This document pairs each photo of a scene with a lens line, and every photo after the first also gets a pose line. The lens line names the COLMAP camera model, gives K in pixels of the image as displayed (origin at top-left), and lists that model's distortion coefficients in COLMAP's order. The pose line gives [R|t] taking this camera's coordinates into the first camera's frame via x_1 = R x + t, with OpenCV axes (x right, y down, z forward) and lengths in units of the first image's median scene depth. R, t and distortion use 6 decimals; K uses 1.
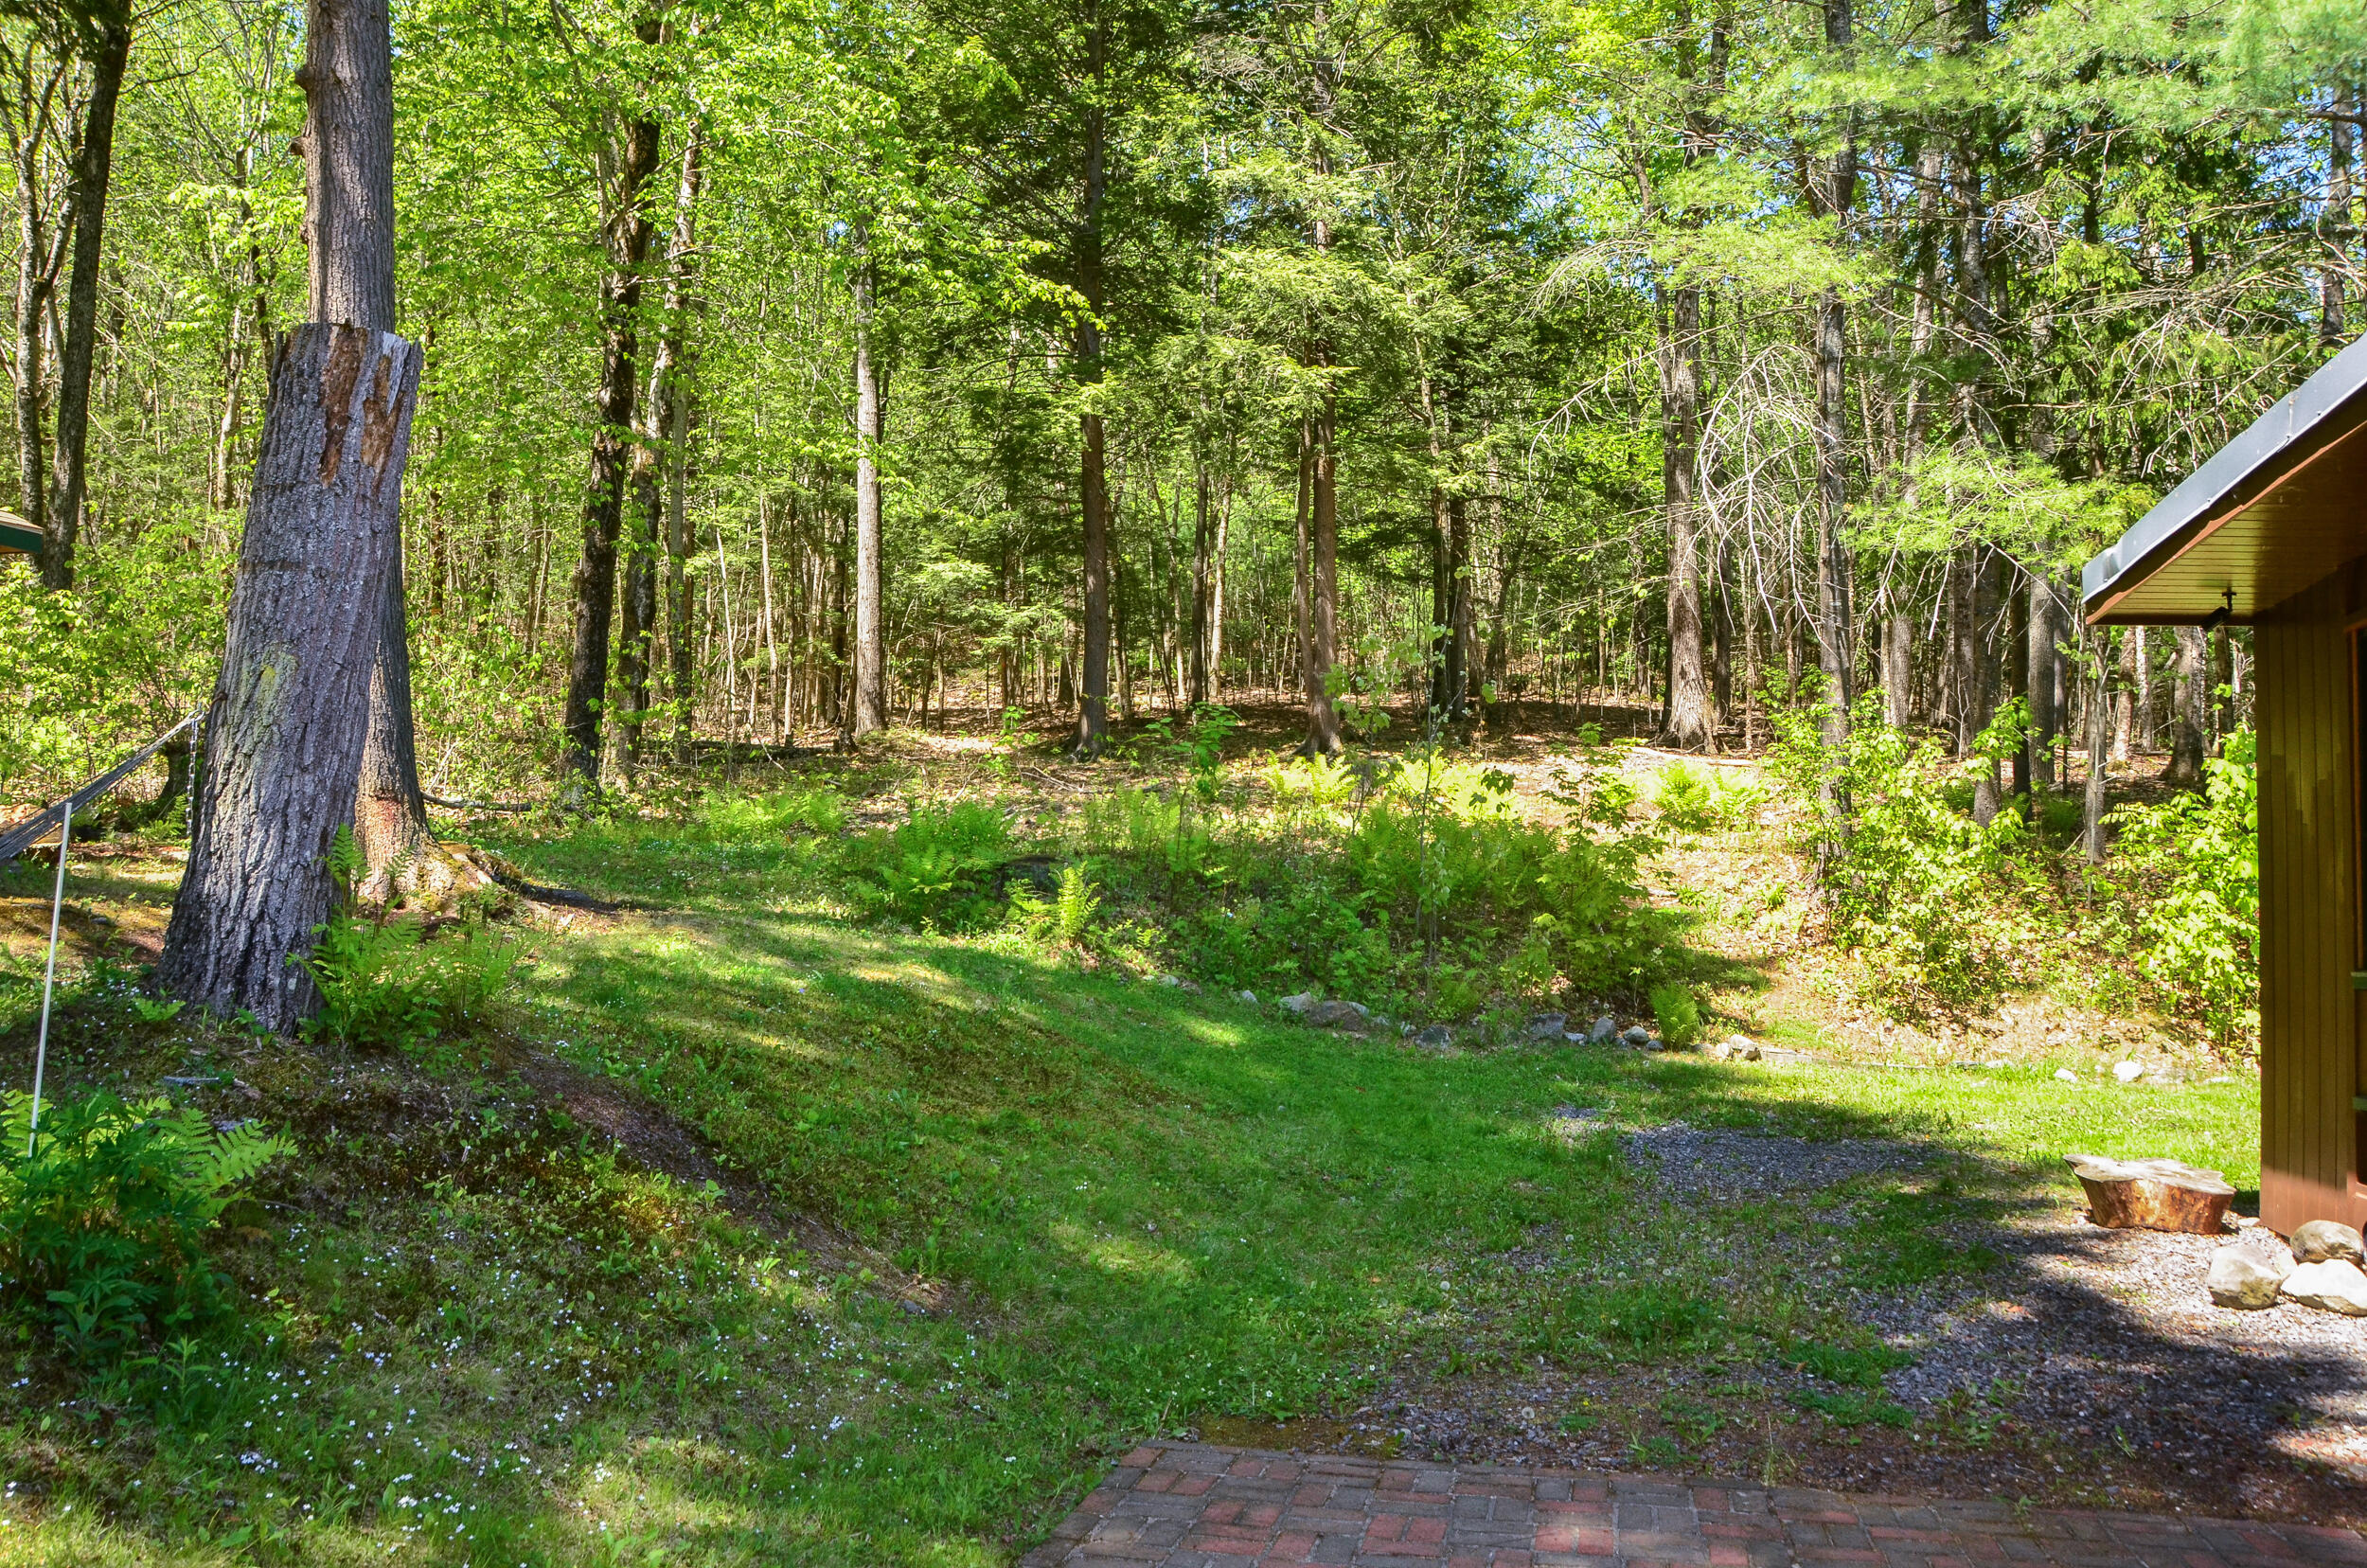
lens RADIAL K [[1975.7, 0, 1160.4], [0, 1975.7, 798.1], [0, 0, 1]] dist [-0.077860, 0.025552]
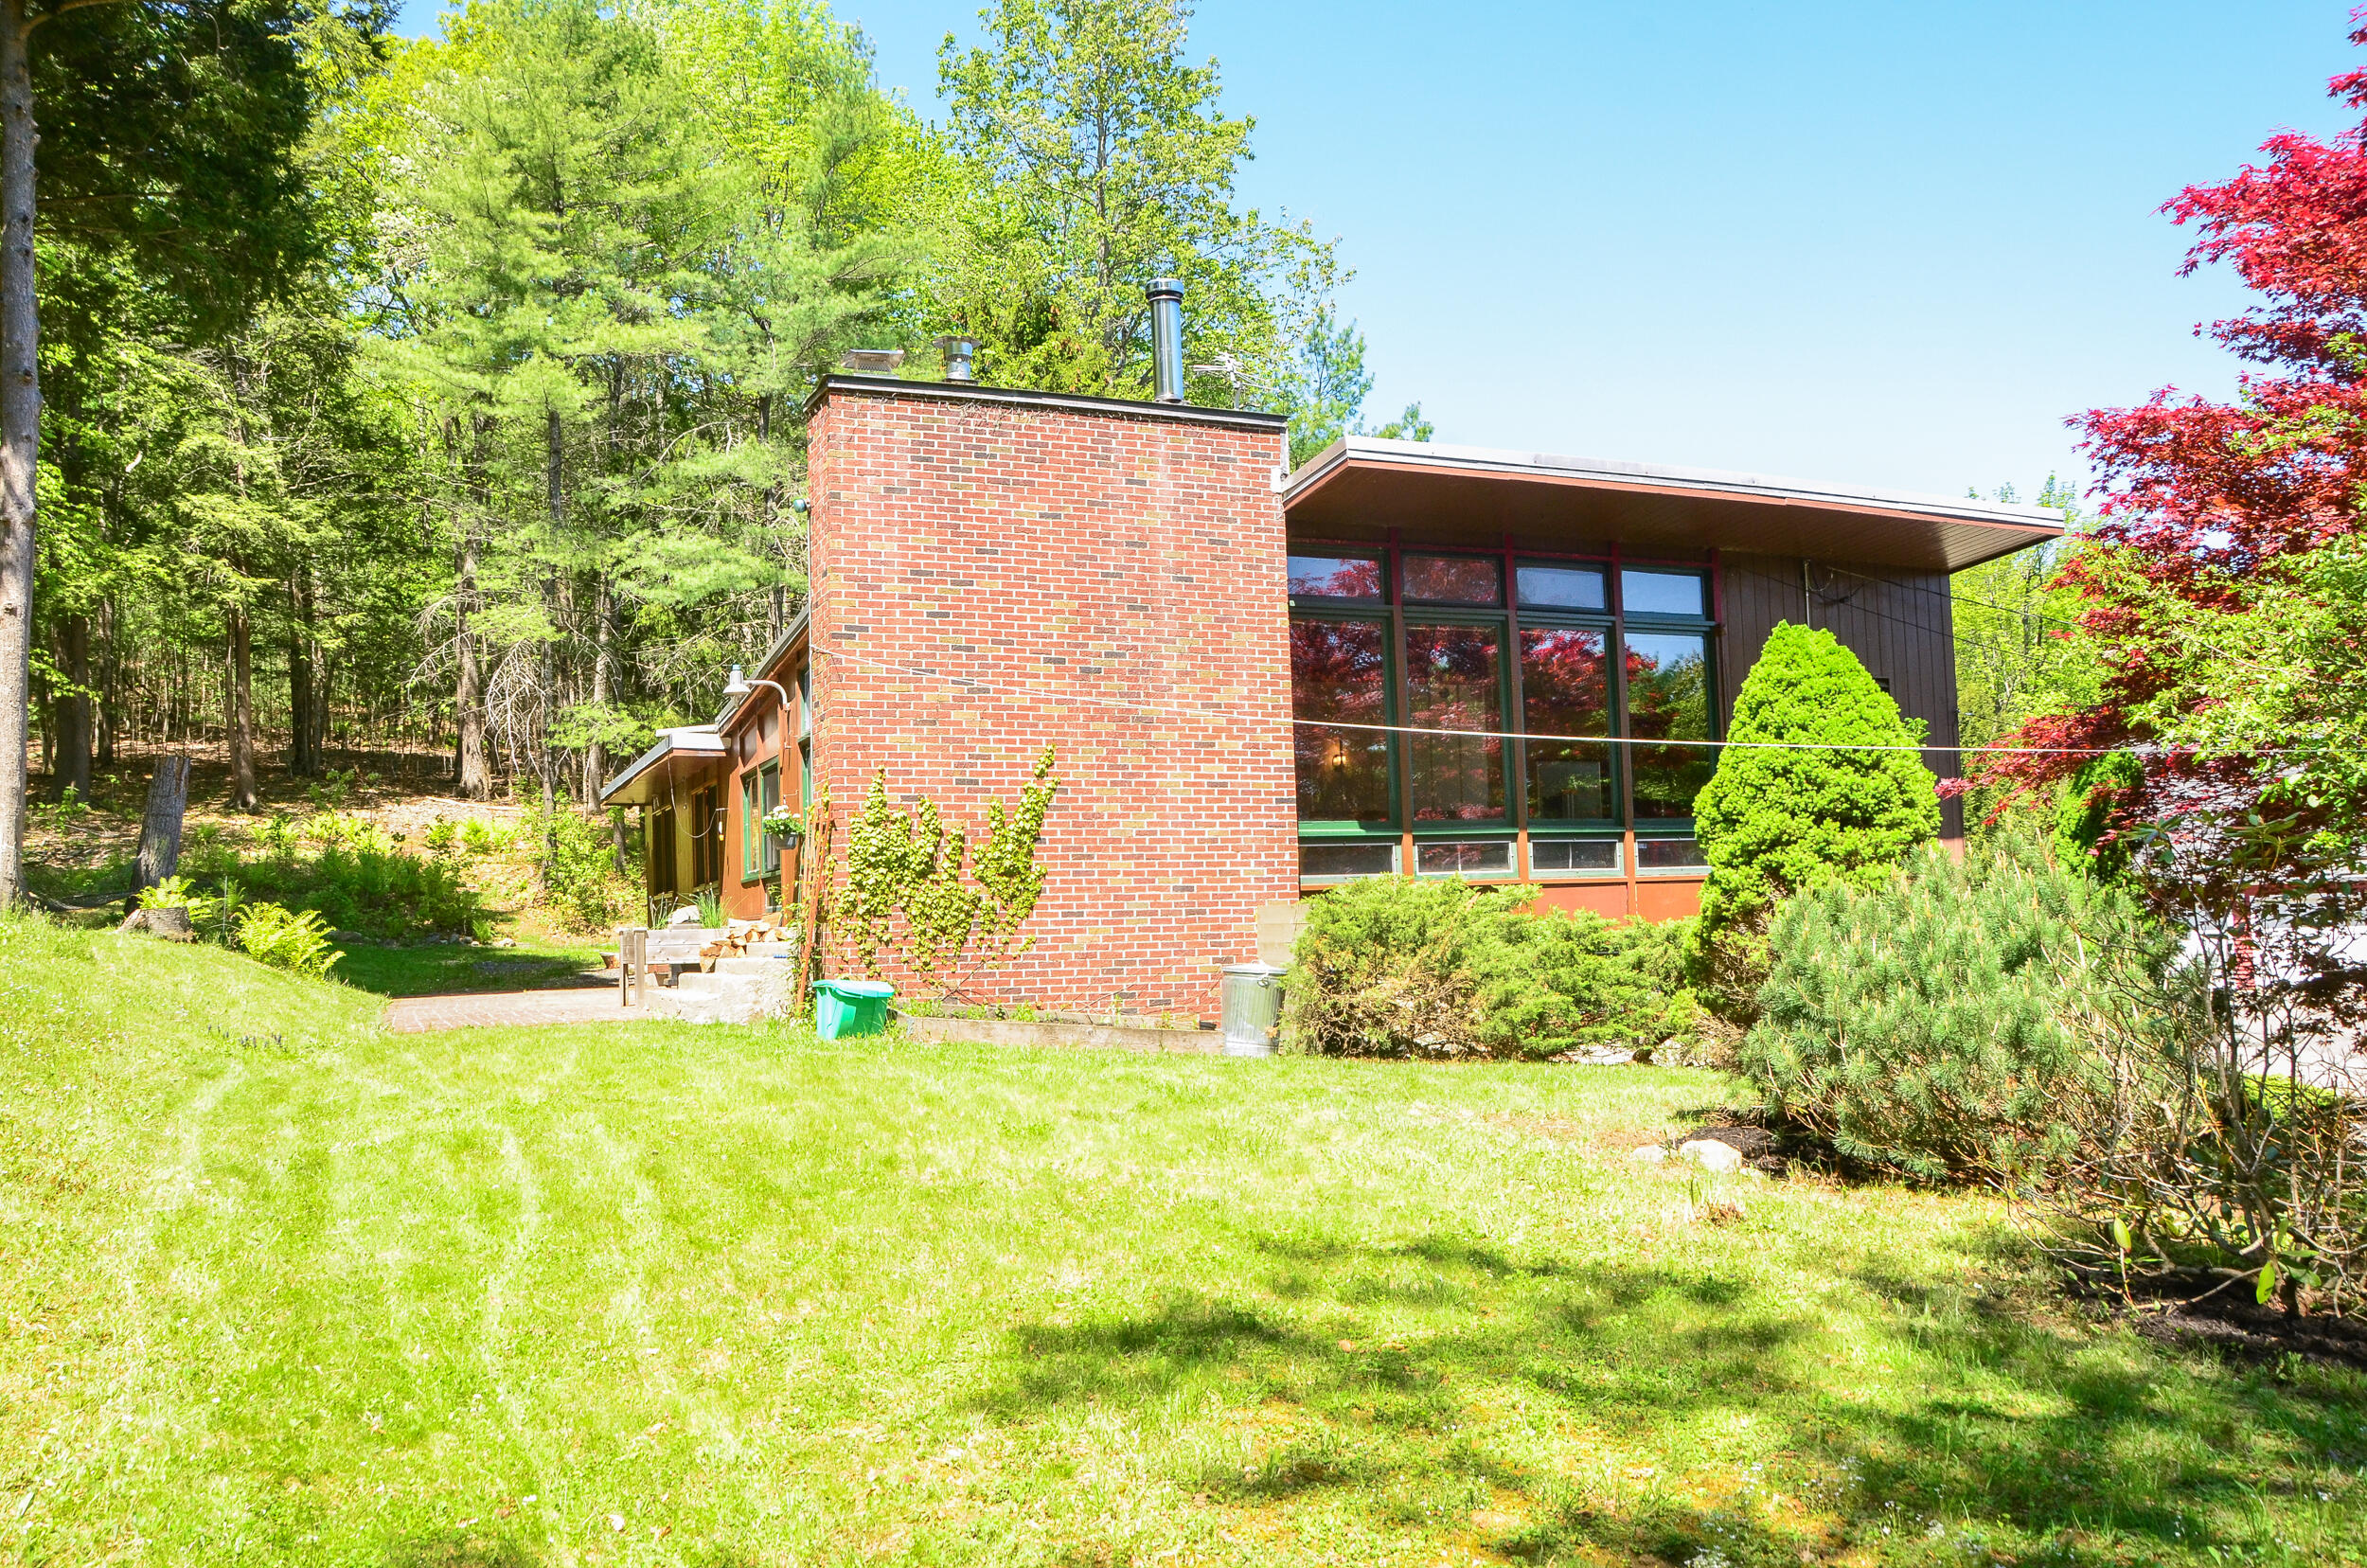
lens RADIAL K [[1975.7, 0, 1172.0], [0, 1975.7, 784.7], [0, 0, 1]] dist [-0.077860, 0.025552]
pose [[0.816781, -0.004904, 0.576927, -0.224799], [0.006517, 0.999978, -0.000727, -0.035034], [-0.576911, 0.004353, 0.816796, -0.764011]]
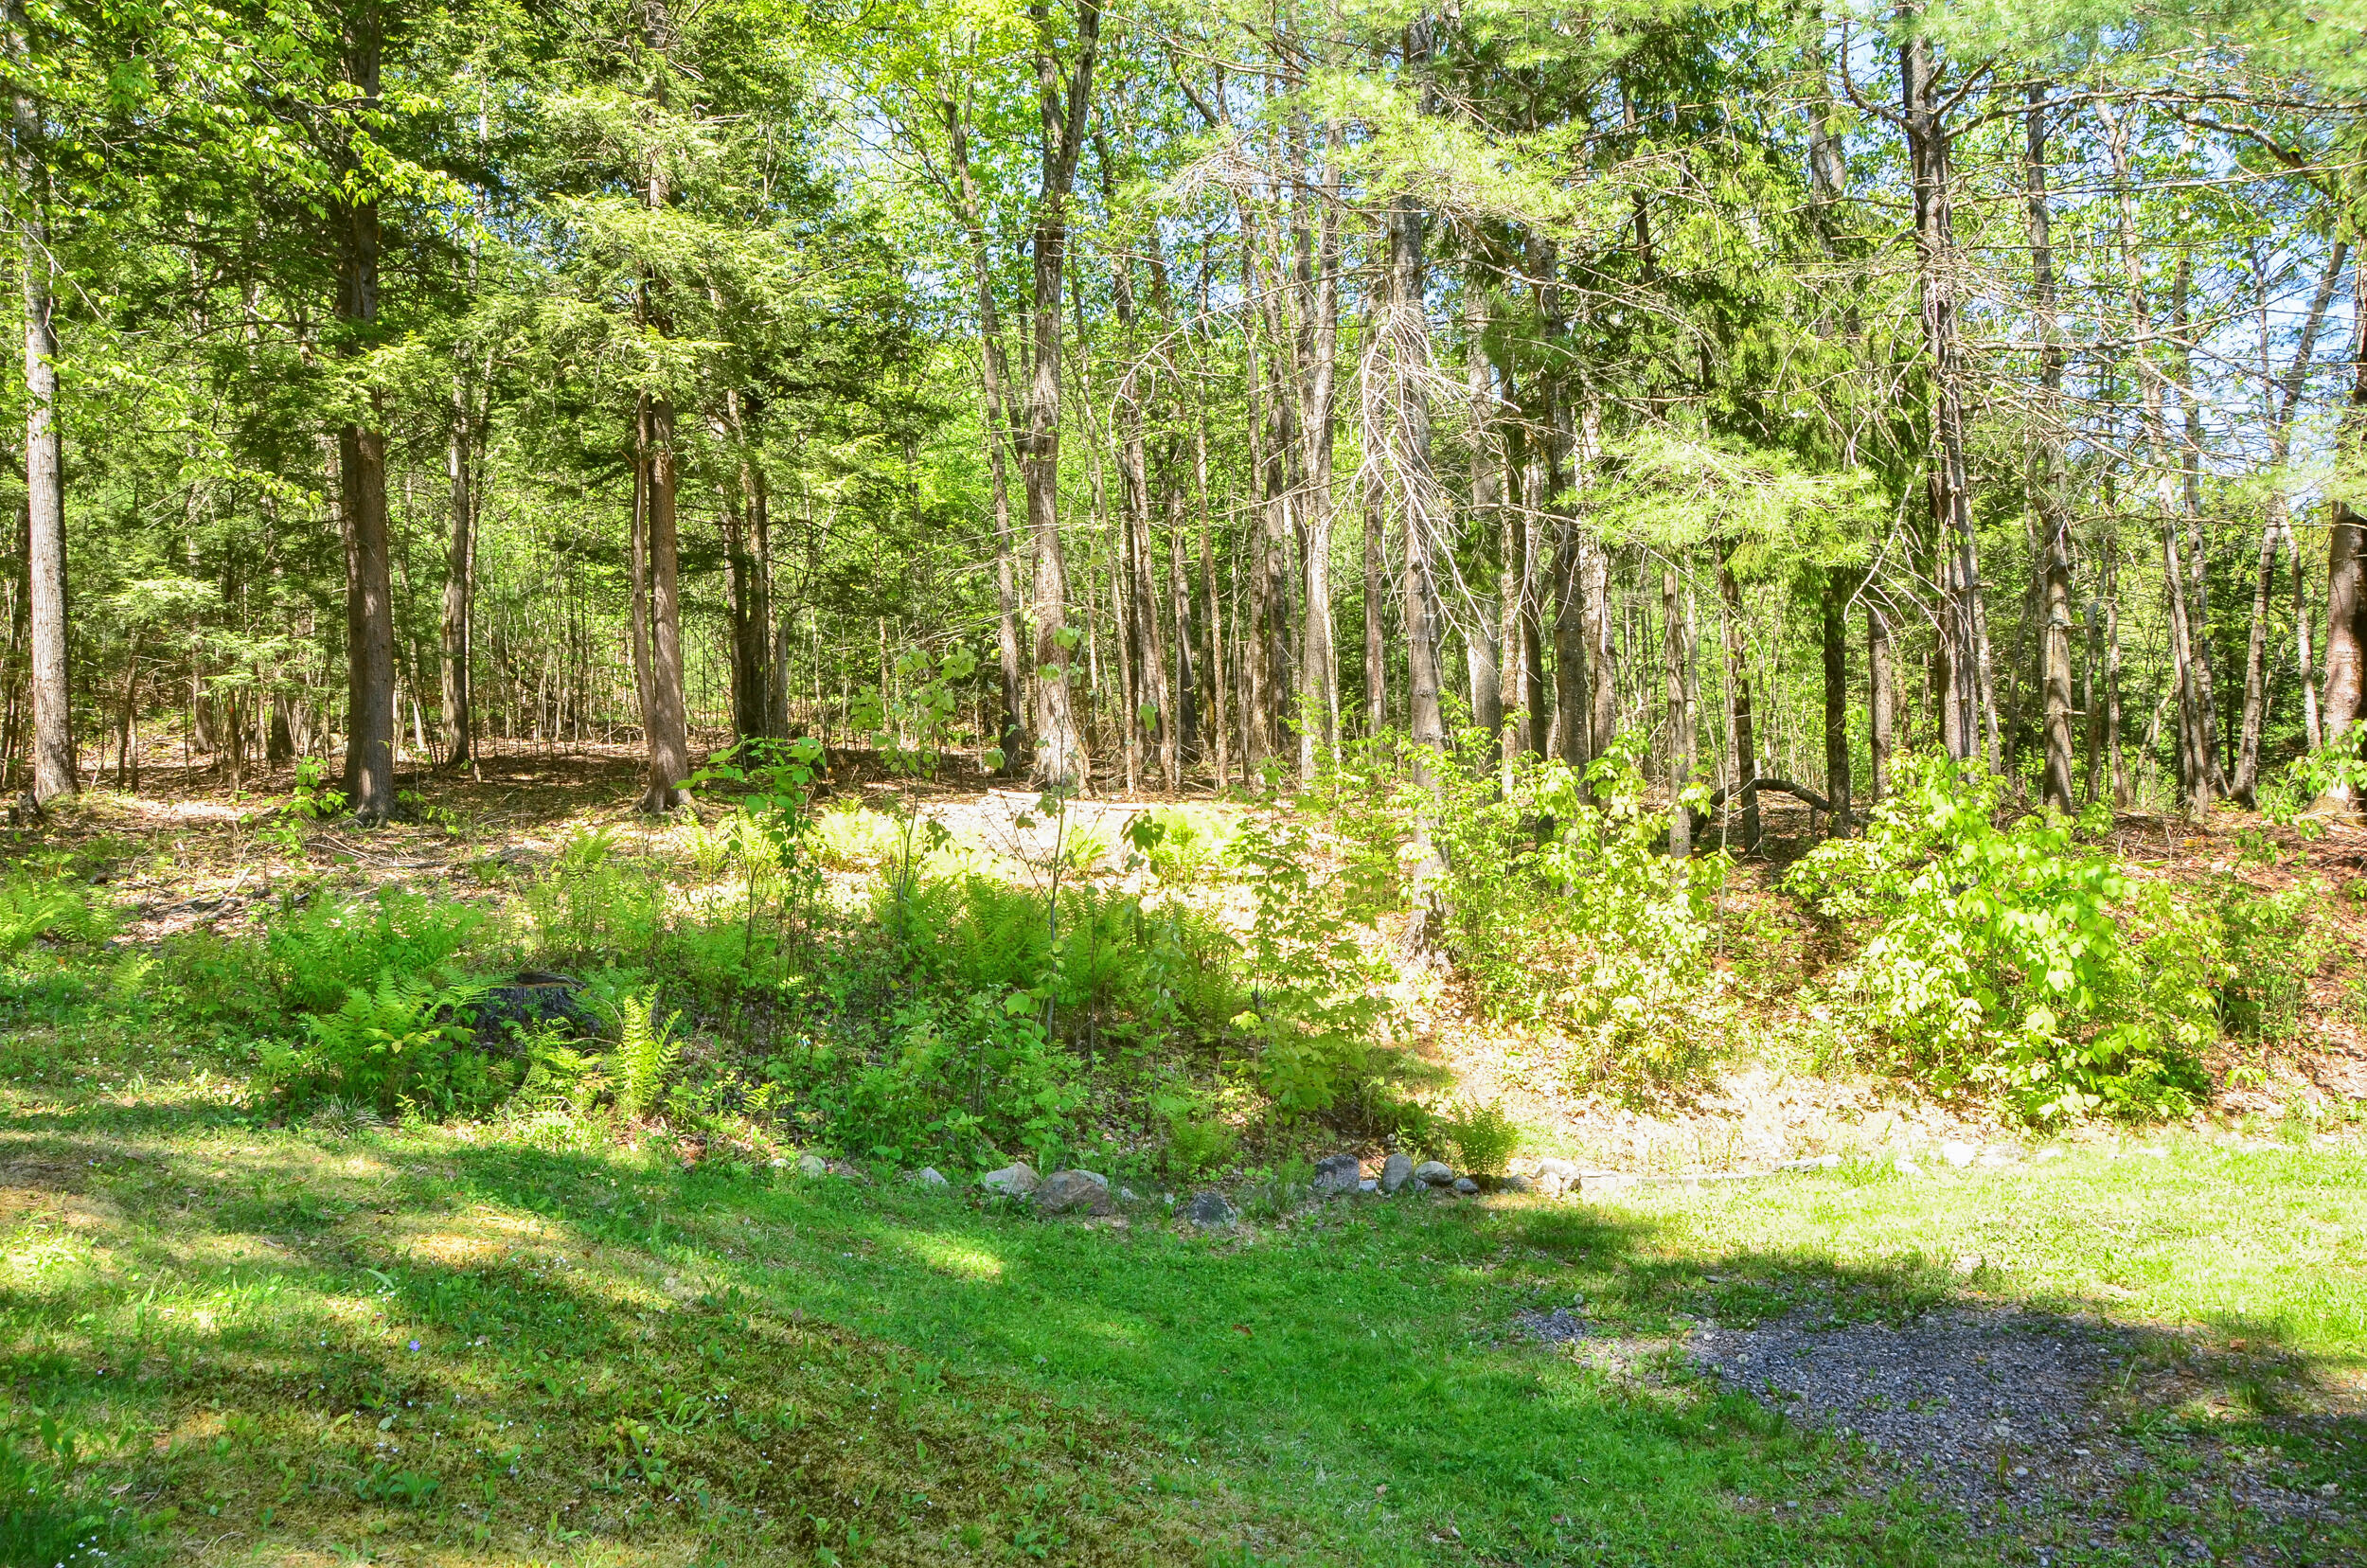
lens RADIAL K [[1975.7, 0, 1172.6], [0, 1975.7, 775.9], [0, 0, 1]] dist [-0.077860, 0.025552]
pose [[0.913303, -0.020233, 0.406777, -0.065506], [0.035592, 0.998909, -0.030226, -0.004595], [-0.405722, 0.042084, 0.913027, 0.165035]]
